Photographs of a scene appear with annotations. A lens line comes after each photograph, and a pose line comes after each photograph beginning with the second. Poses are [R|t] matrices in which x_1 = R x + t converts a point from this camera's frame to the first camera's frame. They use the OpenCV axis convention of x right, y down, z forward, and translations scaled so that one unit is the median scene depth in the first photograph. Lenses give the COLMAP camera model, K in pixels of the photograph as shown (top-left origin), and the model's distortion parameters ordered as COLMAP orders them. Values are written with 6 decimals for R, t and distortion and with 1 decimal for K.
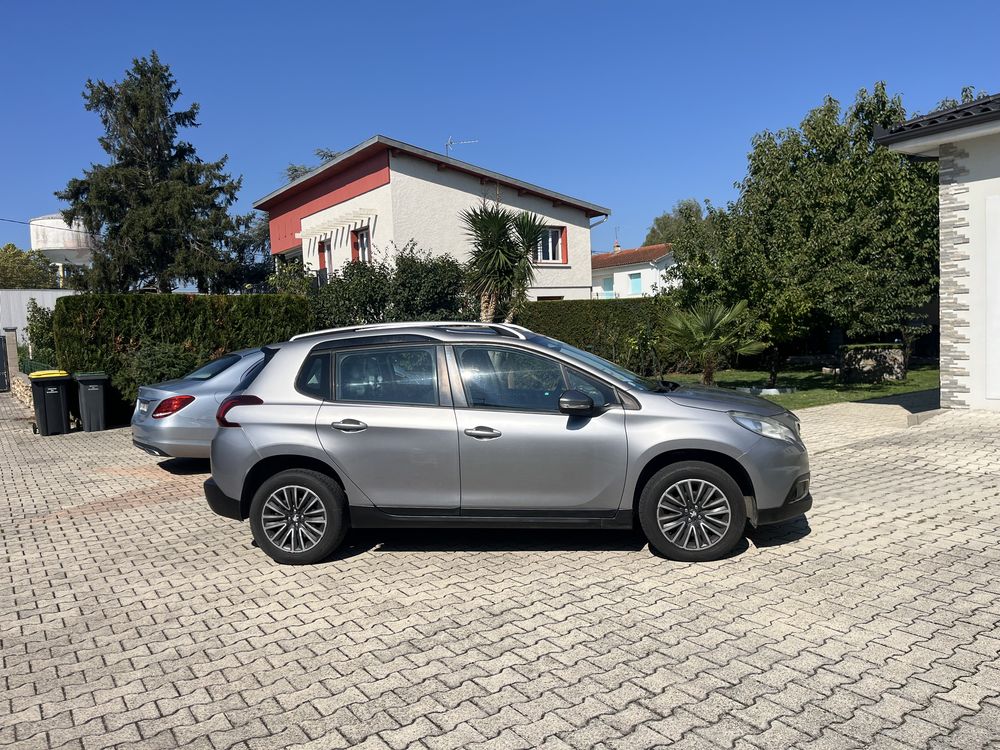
lens RADIAL K [[756.6, 0, 500.0], [0, 756.6, 375.0], [0, 0, 1]] dist [0.069639, -0.095624]
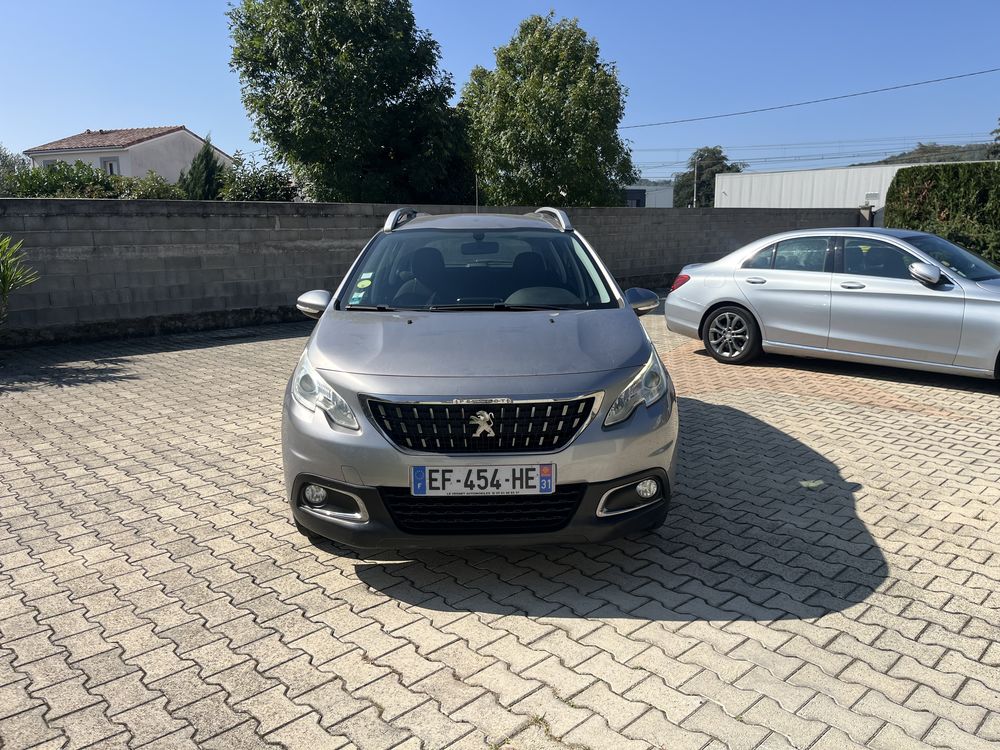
lens RADIAL K [[755.8, 0, 508.9], [0, 755.8, 370.0], [0, 0, 1]] dist [0.061999, -0.079635]
pose [[0.164673, 0.216141, -0.962375, 1.090939], [-0.056382, 0.976162, 0.209590, -0.095507], [0.984735, 0.019747, 0.172934, 1.155490]]
